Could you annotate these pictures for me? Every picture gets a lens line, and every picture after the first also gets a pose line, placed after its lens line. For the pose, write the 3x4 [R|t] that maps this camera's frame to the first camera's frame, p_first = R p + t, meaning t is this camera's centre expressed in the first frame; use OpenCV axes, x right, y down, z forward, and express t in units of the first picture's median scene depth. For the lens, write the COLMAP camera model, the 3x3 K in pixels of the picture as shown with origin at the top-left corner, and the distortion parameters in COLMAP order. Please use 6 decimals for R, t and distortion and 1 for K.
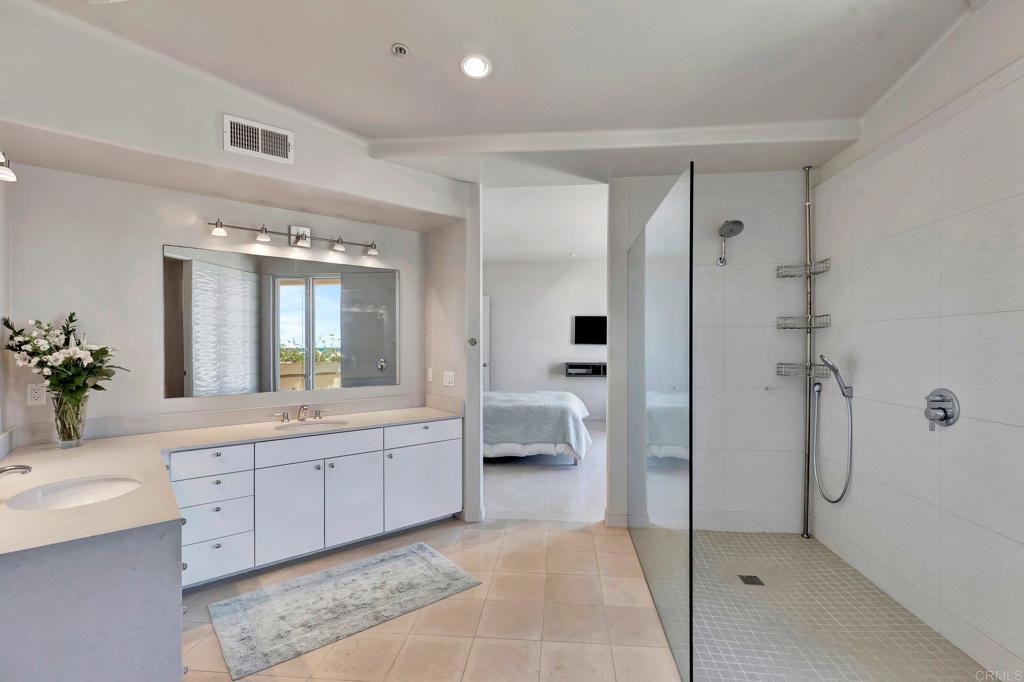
lens RADIAL K [[468.0, 0, 512.0], [0, 468.0, 341.0], [0, 0, 1]] dist [0.002699, 0.000222]
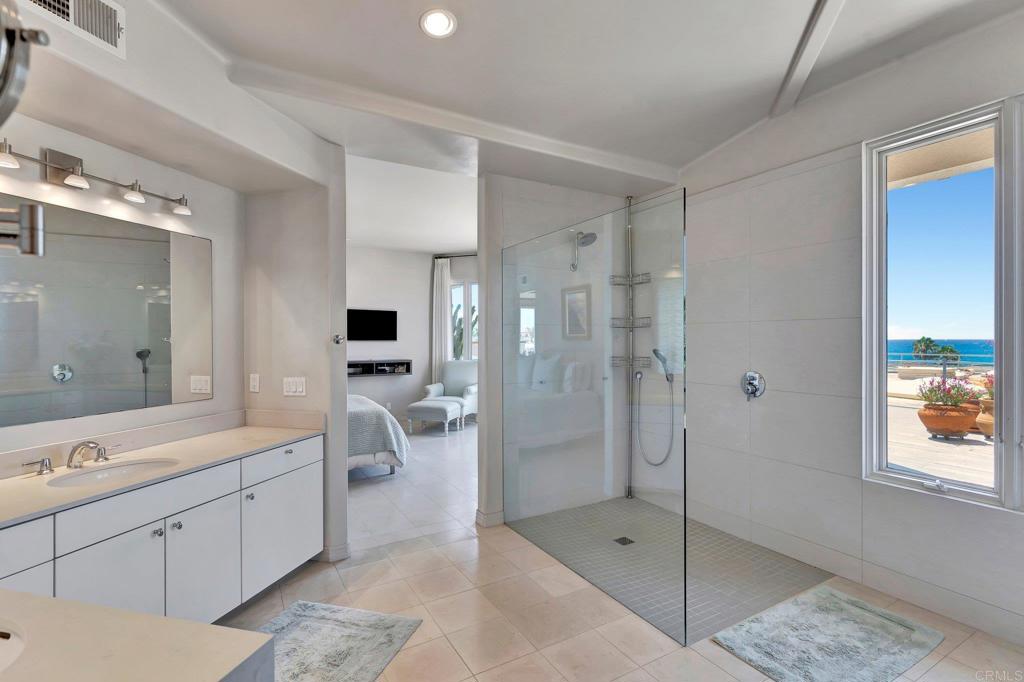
lens RADIAL K [[492.7, 0, 514.1], [0, 492.7, 333.8], [0, 0, 1]] dist [0.000176, 0.000176]
pose [[0.806825, 0.003686, 0.590779, -0.369490], [-0.000907, 0.999987, -0.005001, -0.004179], [-0.590790, 0.003499, 0.806818, 0.133153]]
